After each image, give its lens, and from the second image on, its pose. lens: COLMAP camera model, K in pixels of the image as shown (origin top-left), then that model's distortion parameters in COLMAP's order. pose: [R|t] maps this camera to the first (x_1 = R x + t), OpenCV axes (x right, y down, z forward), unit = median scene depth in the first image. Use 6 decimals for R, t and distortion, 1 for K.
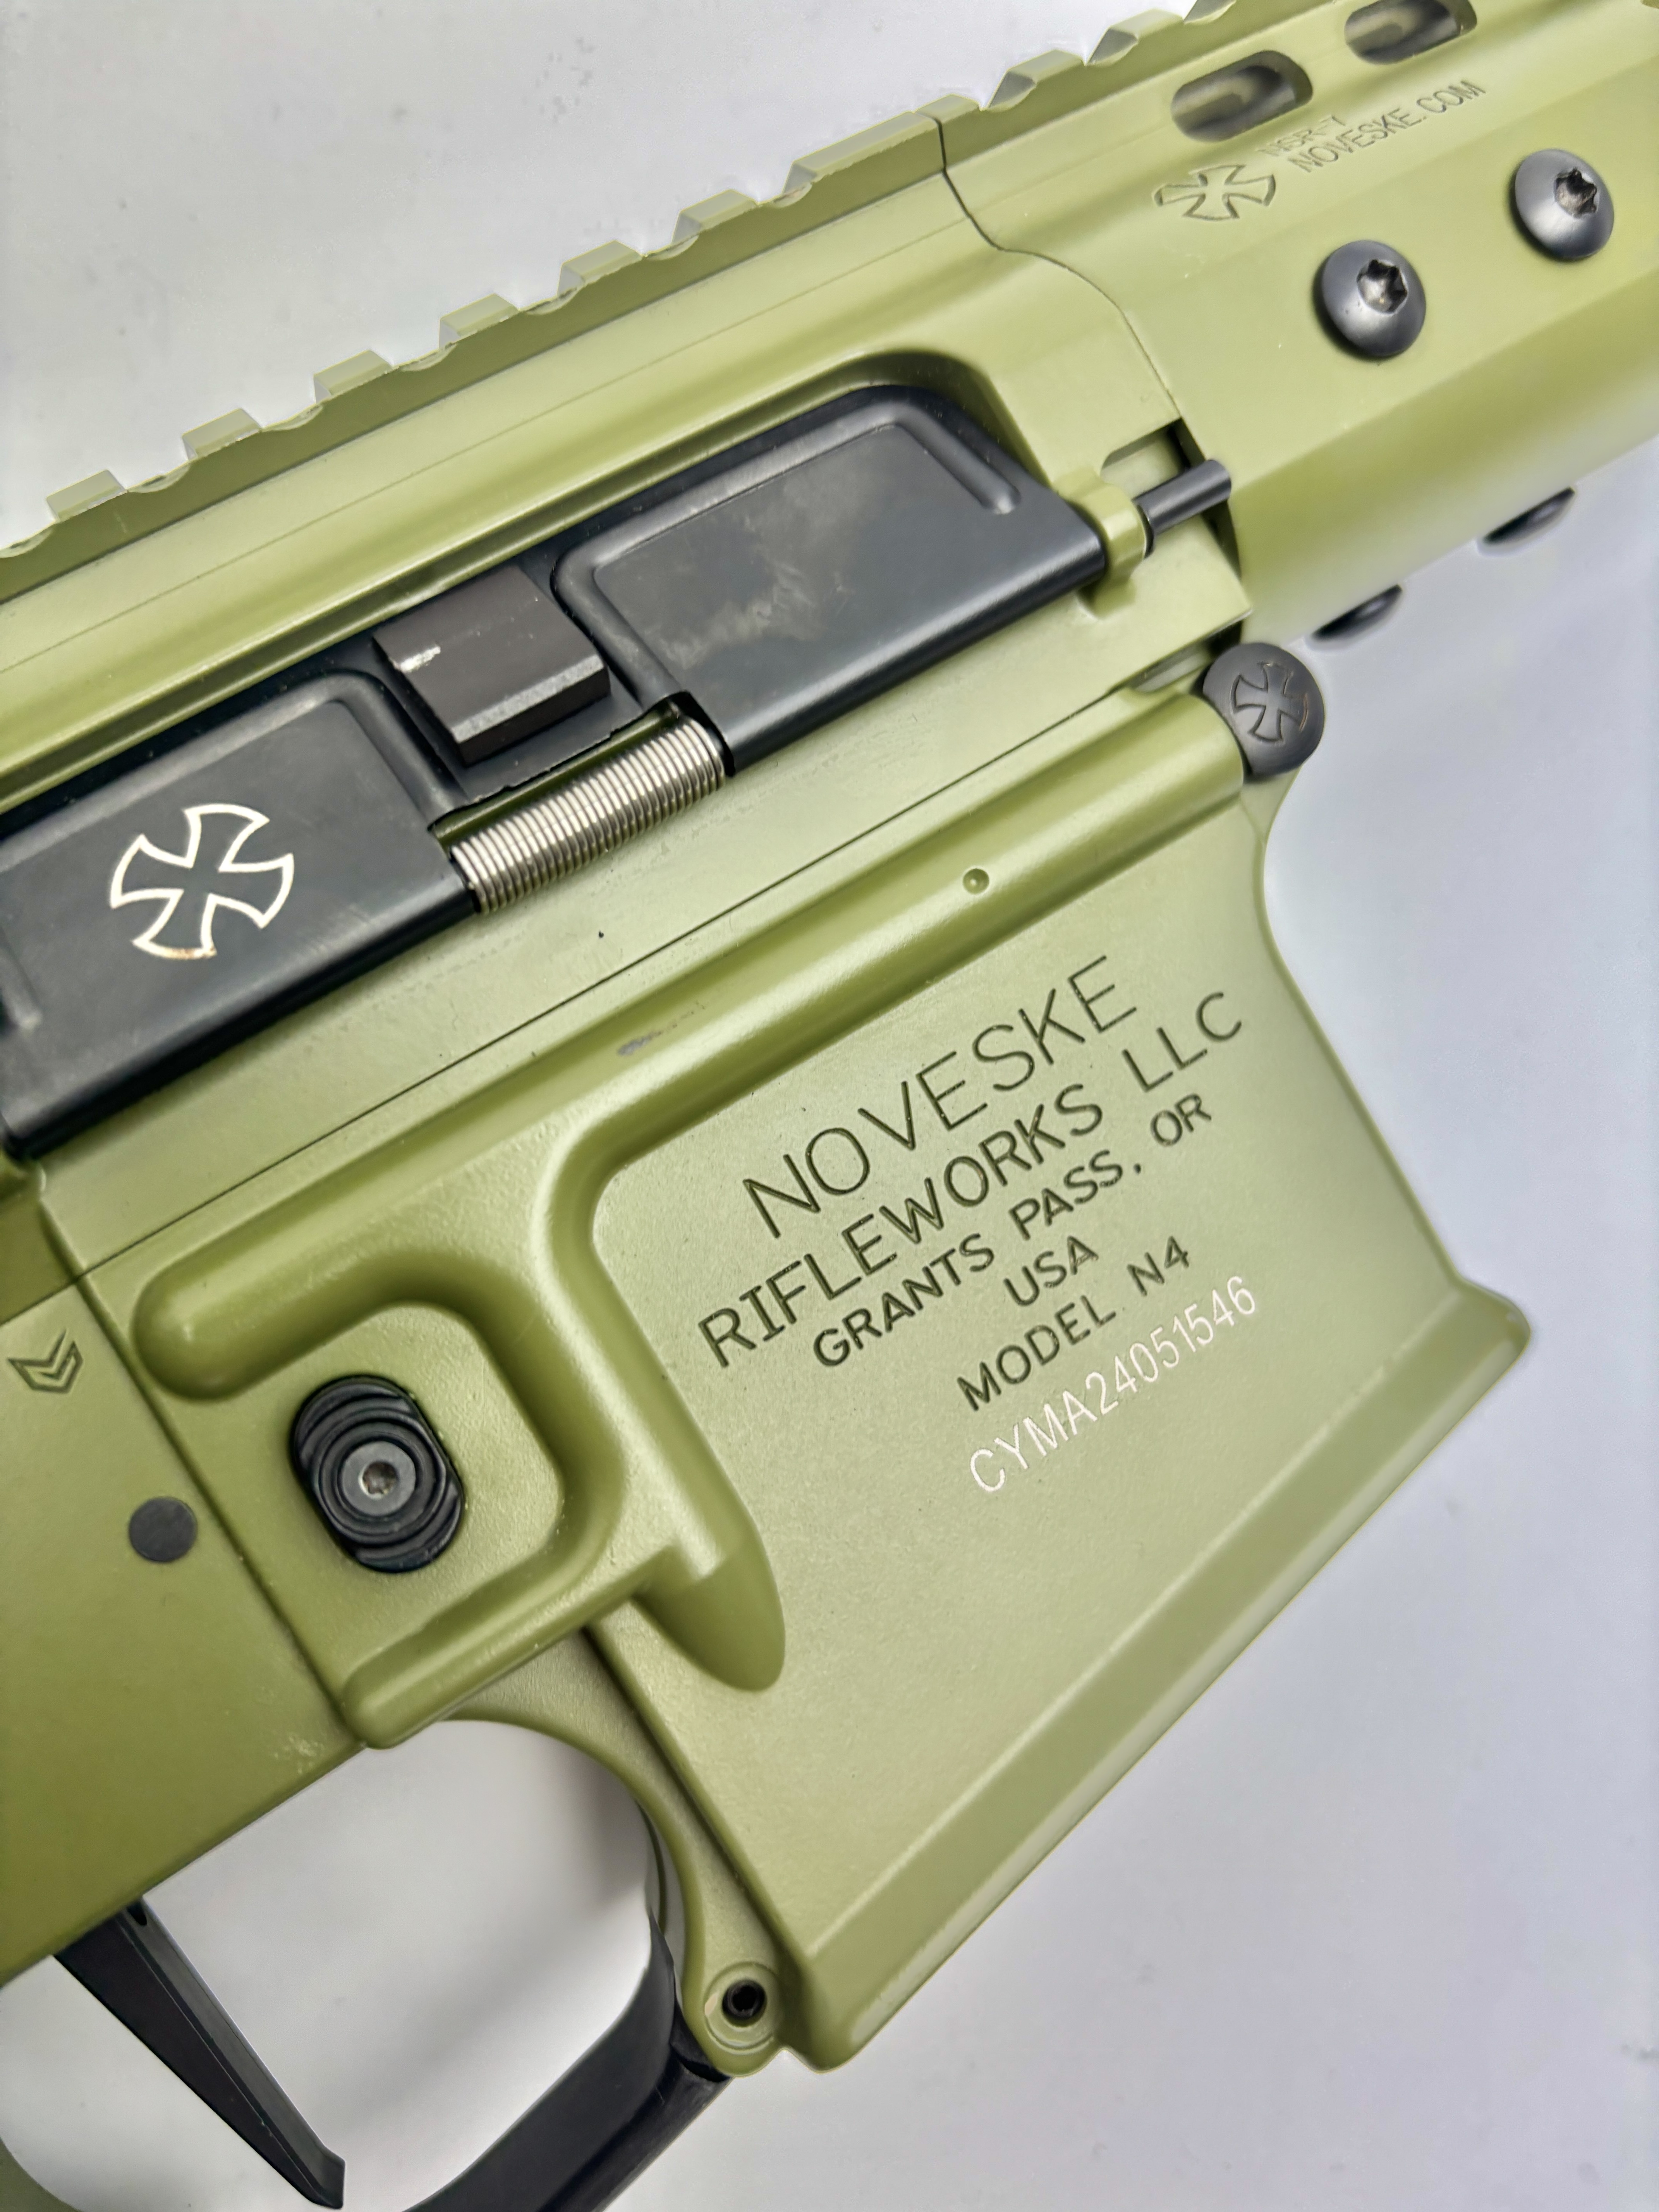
lens RADIAL K [[1837.3, 0, 829.5], [0, 1837.3, 1106.0], [0, 0, 1]] dist [-0.010165, -0.006129]
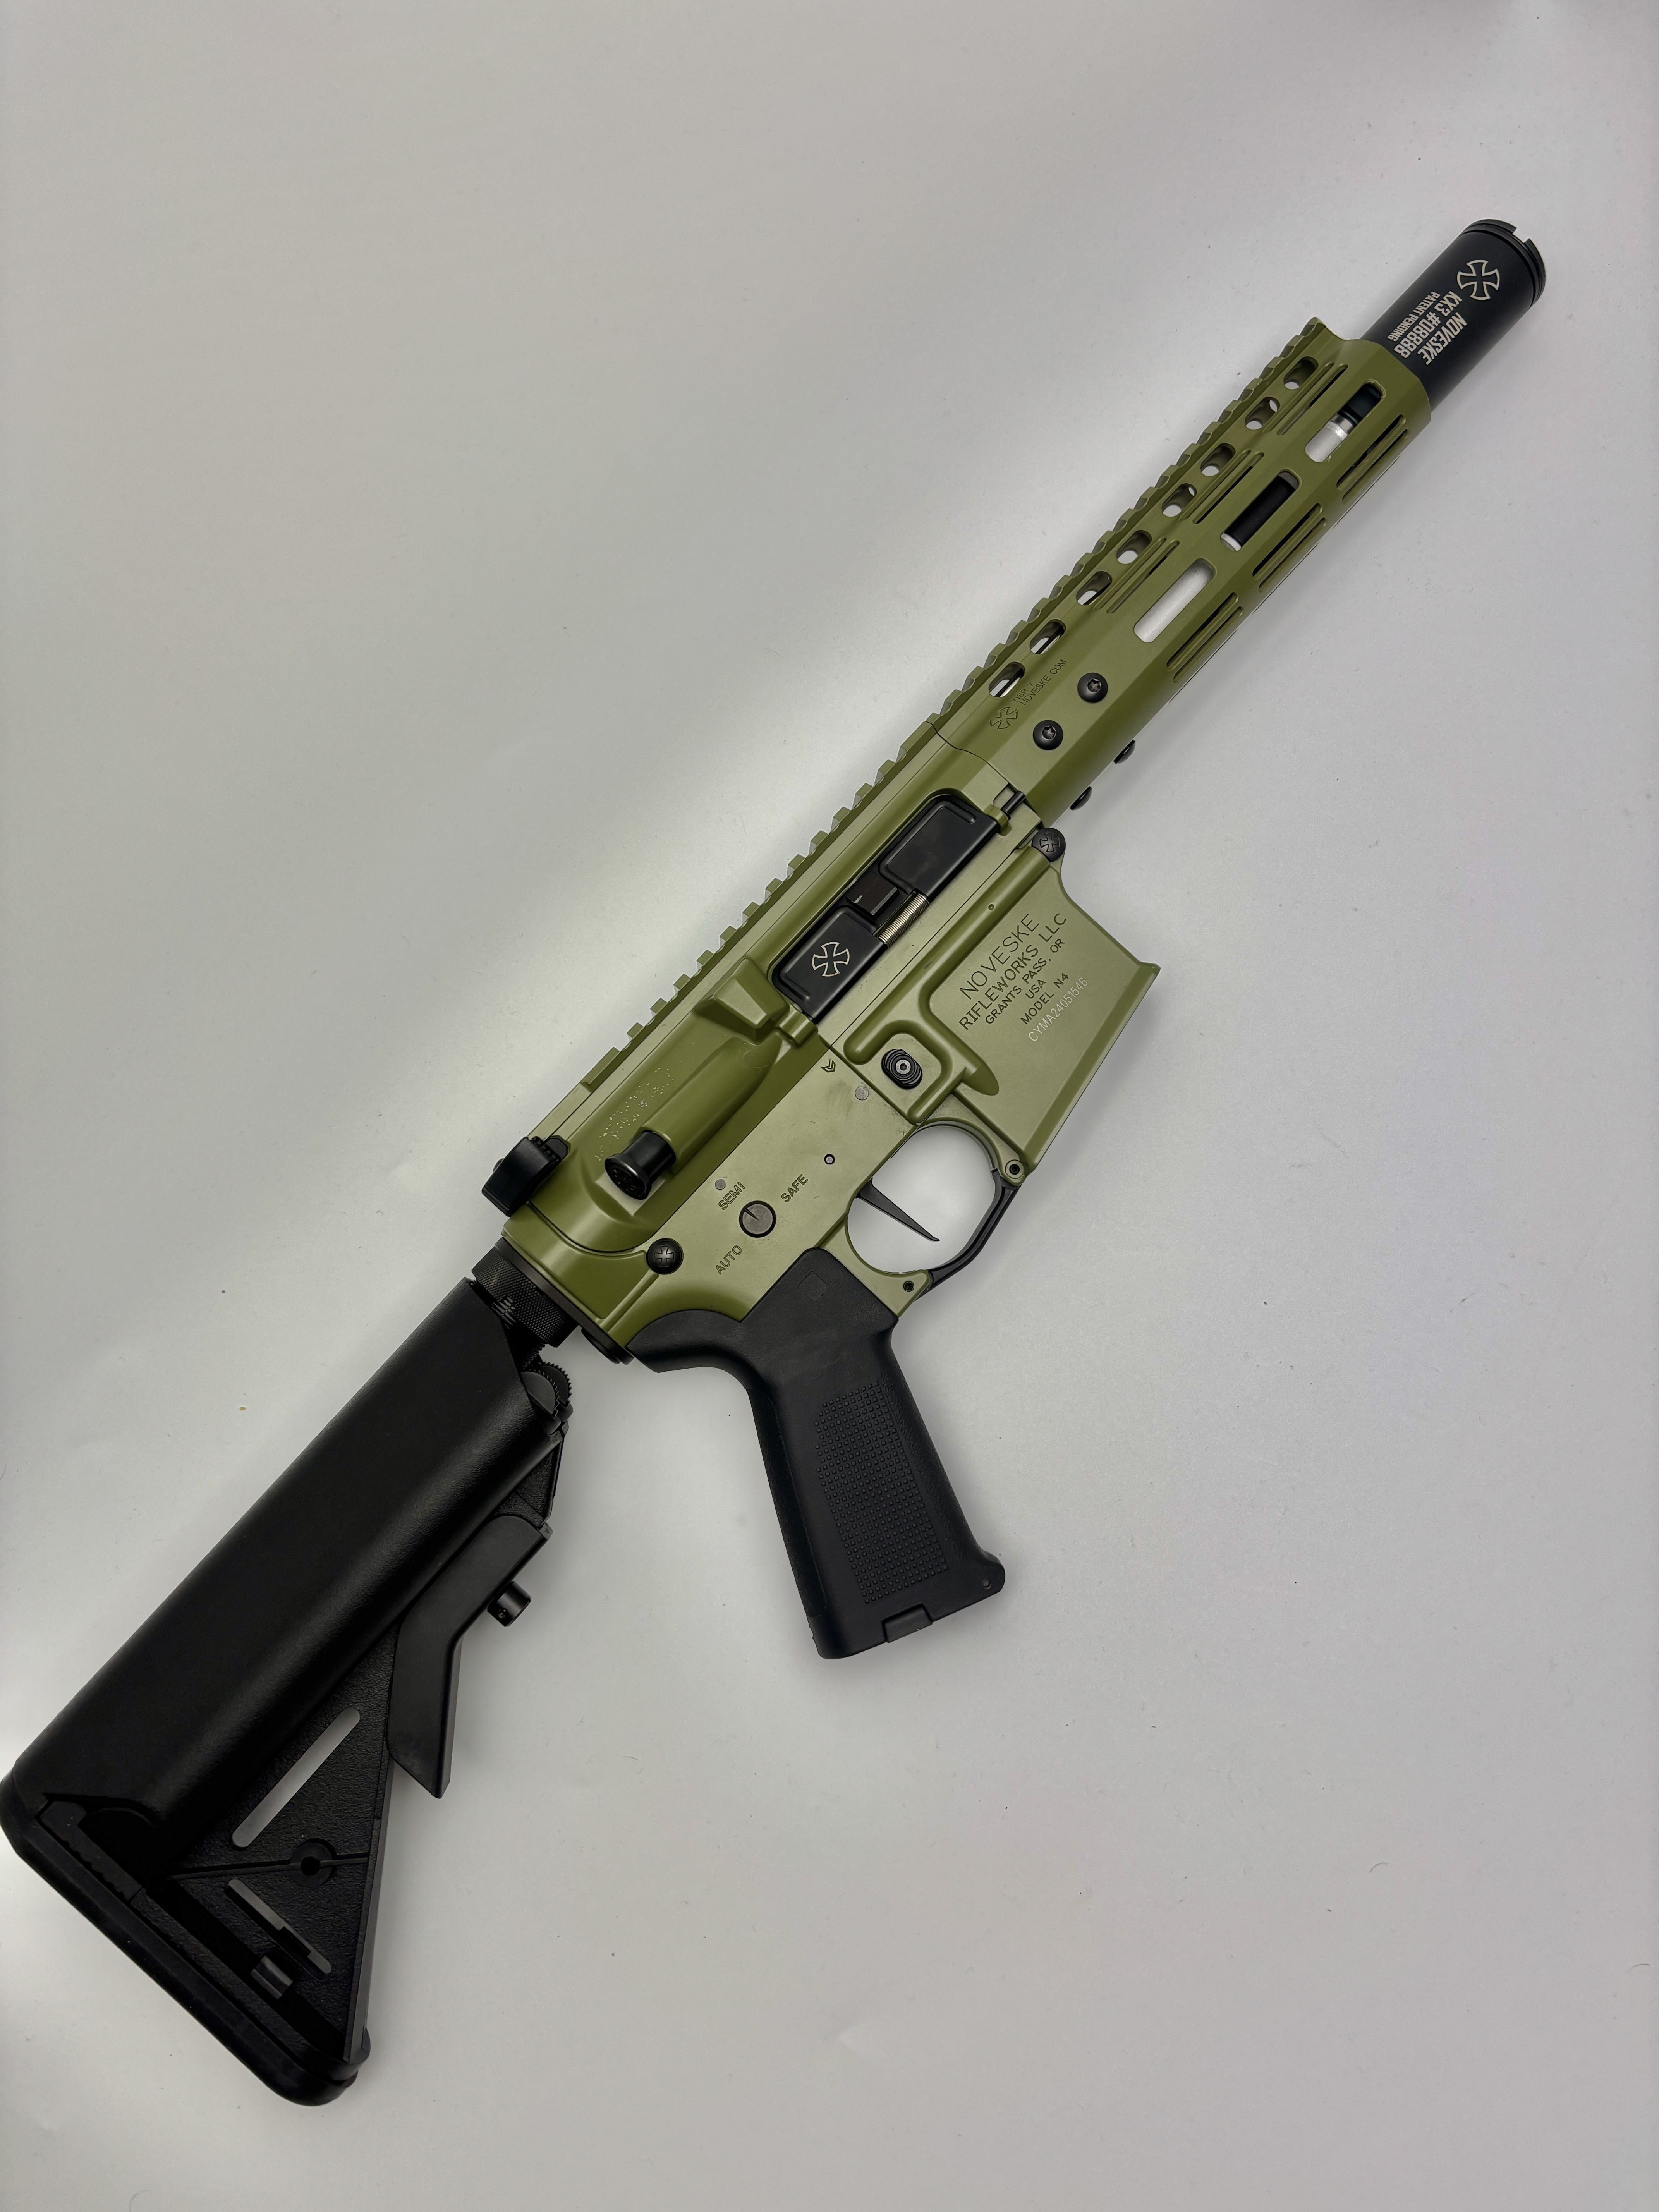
lens RADIAL K [[1668.4, 0, 829.5], [0, 1668.4, 1106.0], [0, 0, 1]] dist [0.219760, -0.000873]
pose [[0.946315, -0.288837, -0.145123, 0.158813], [0.289022, 0.957108, -0.020274, 0.299699], [0.144754, -0.022758, 0.989206, -3.011013]]
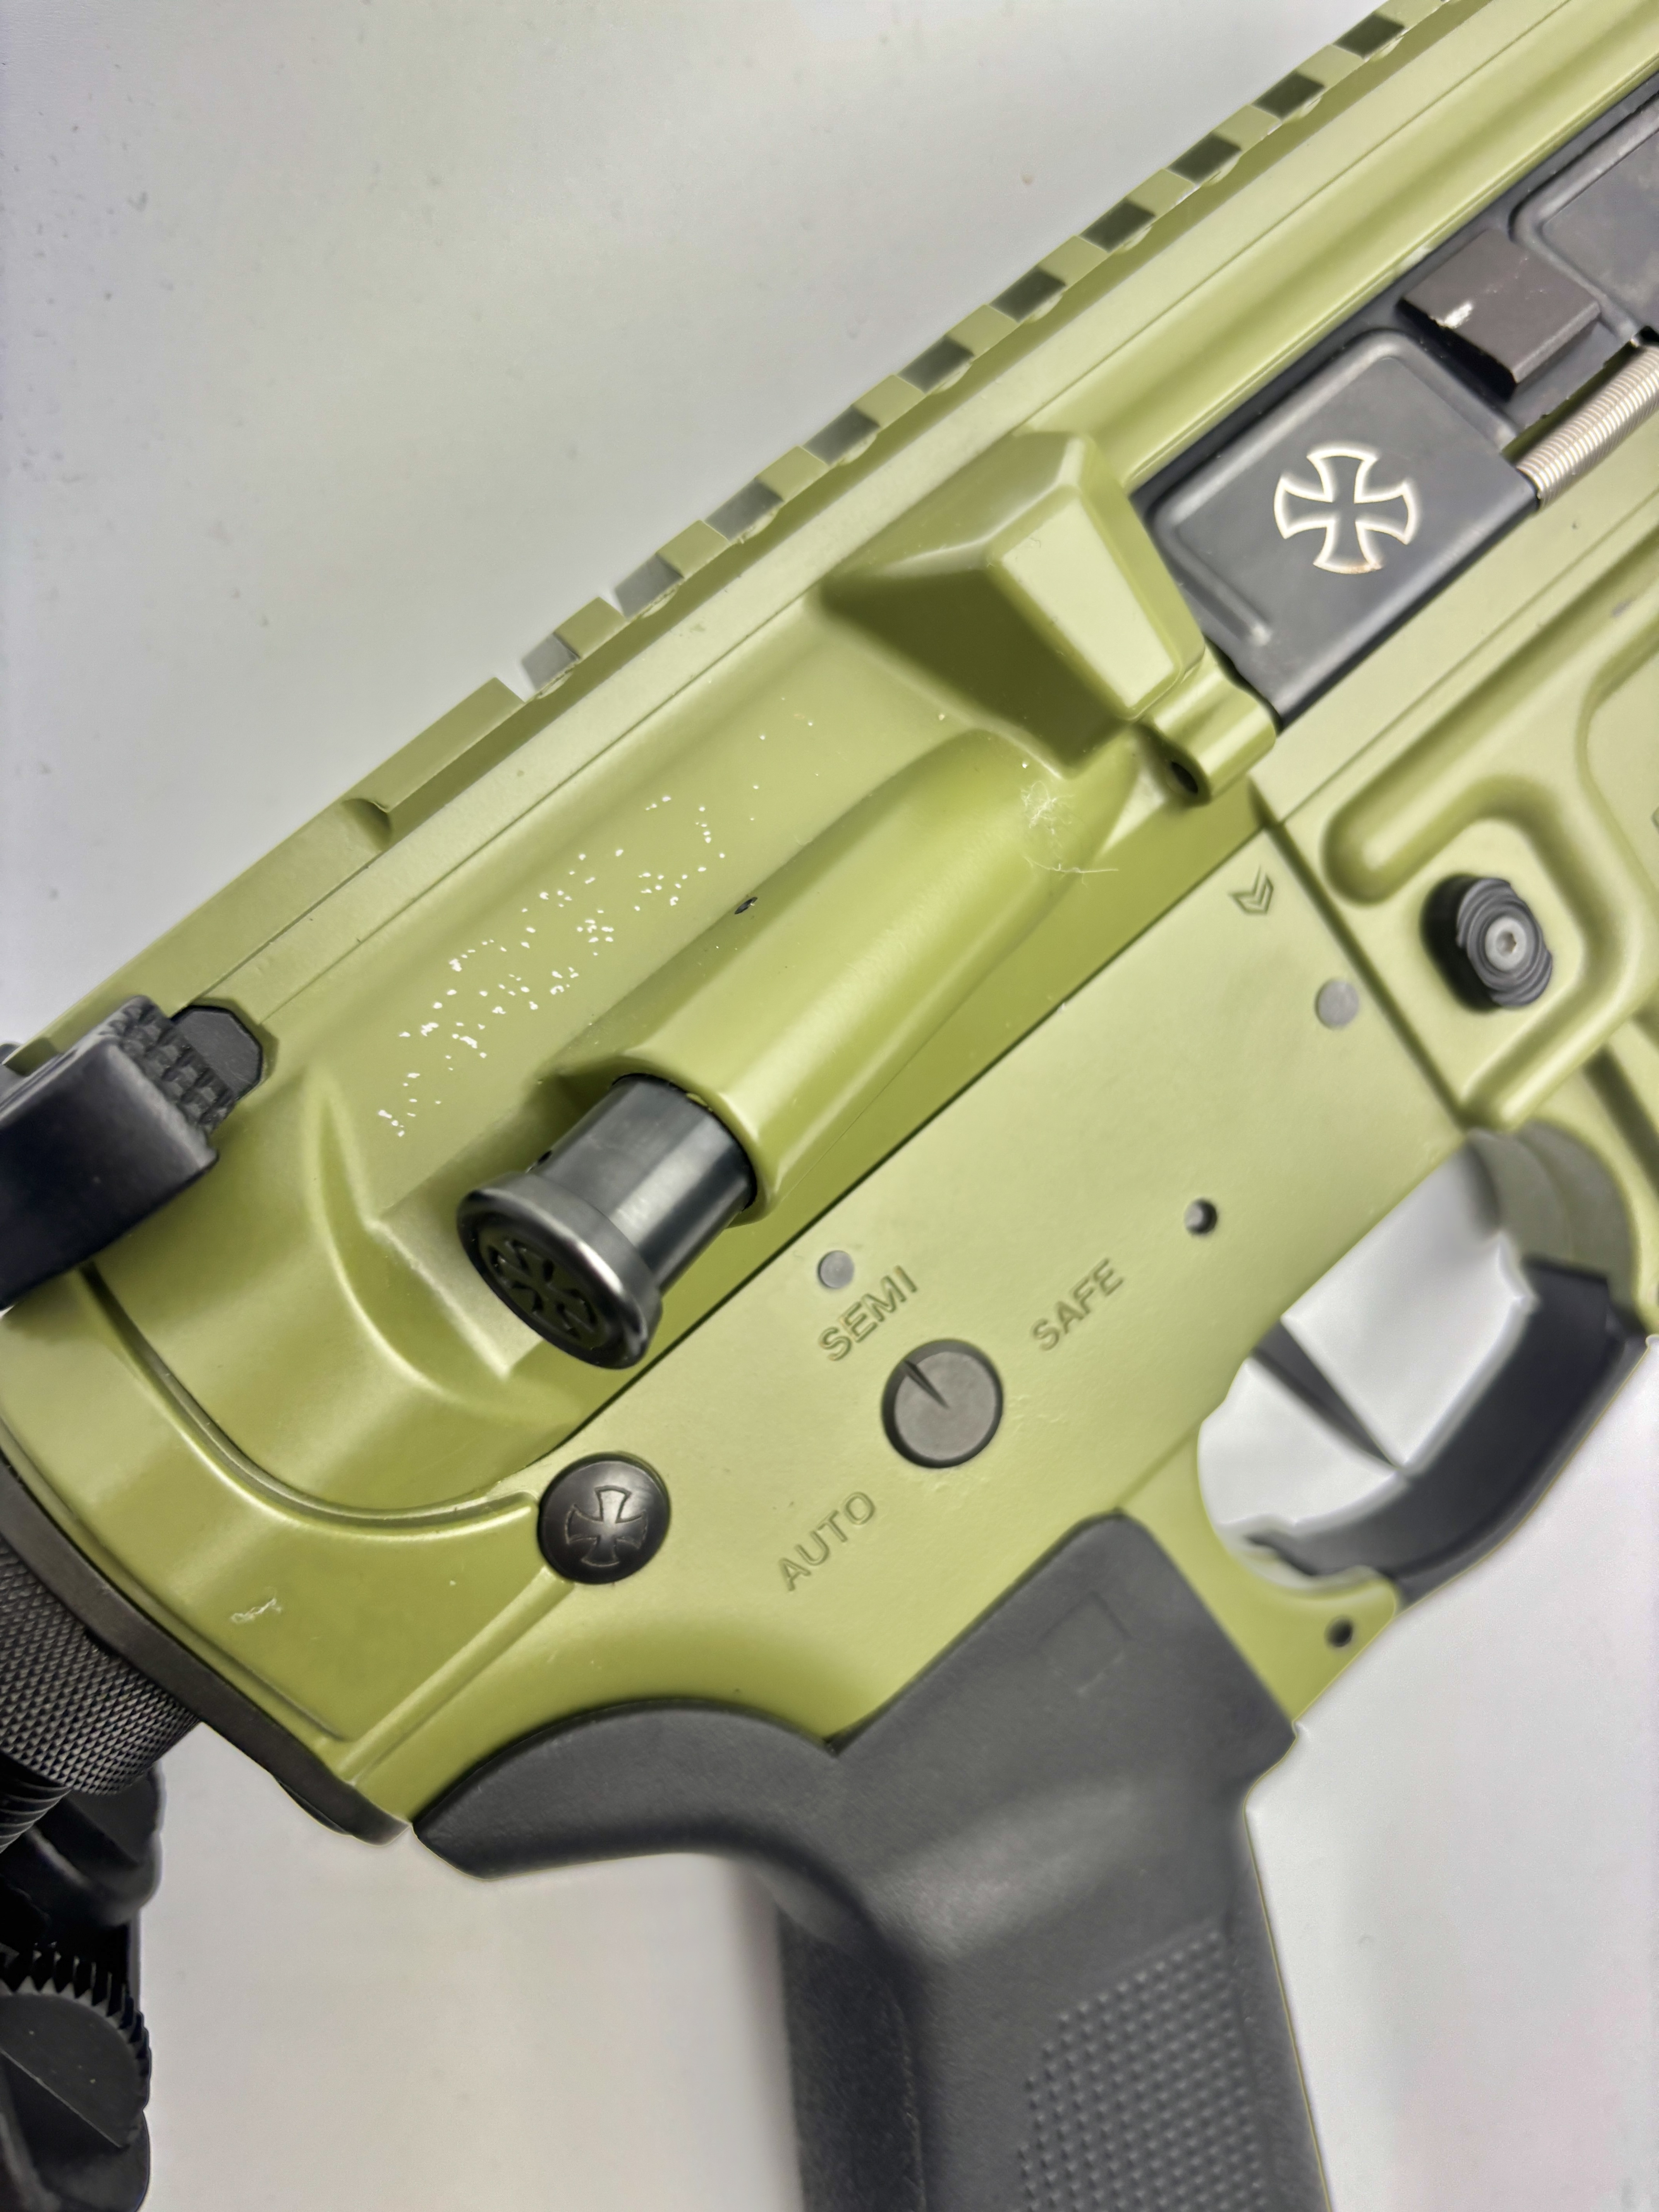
lens RADIAL K [[1837.3, 0, 829.5], [0, 1837.3, 1106.0], [0, 0, 1]] dist [-0.010165, -0.006129]
pose [[0.983615, -0.140005, 0.113580, -0.831603], [0.115199, 0.972713, 0.201392, -0.013486], [-0.138676, -0.185008, 0.972903, -0.269227]]
